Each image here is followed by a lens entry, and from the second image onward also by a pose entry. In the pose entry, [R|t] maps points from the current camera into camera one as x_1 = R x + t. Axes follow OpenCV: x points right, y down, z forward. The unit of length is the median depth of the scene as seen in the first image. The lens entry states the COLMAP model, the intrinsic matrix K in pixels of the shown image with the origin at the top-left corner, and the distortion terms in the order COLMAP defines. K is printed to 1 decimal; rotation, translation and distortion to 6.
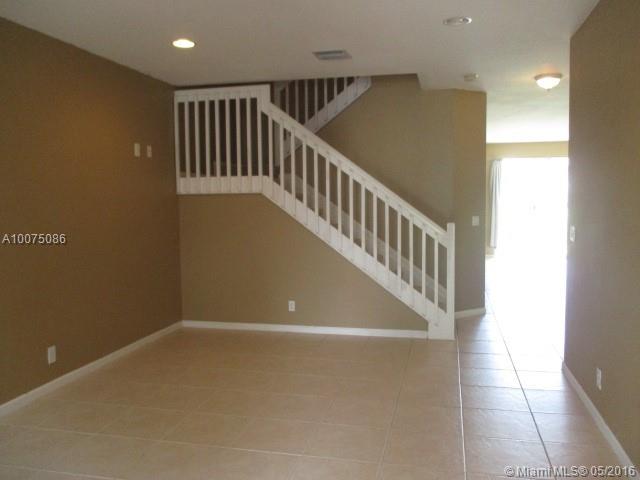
lens RADIAL K [[543.1, 0, 322.7], [0, 543.1, 242.5], [0, 0, 1]] dist [-0.011994, 0.010414]
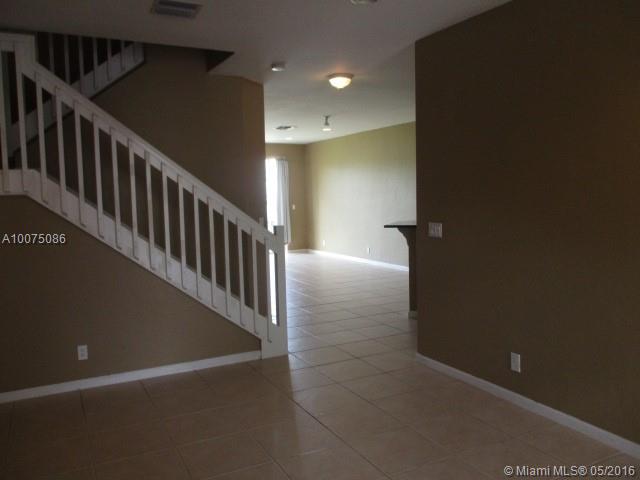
lens RADIAL K [[543.1, 0, 319.5], [0, 543.1, 235.3], [0, 0, 1]] dist [-0.011994, 0.010414]
pose [[0.759681, -0.059738, 0.647546, -0.280639], [0.069858, 0.997506, 0.010068, -0.022632], [-0.646533, 0.037588, 0.761960, 0.258842]]
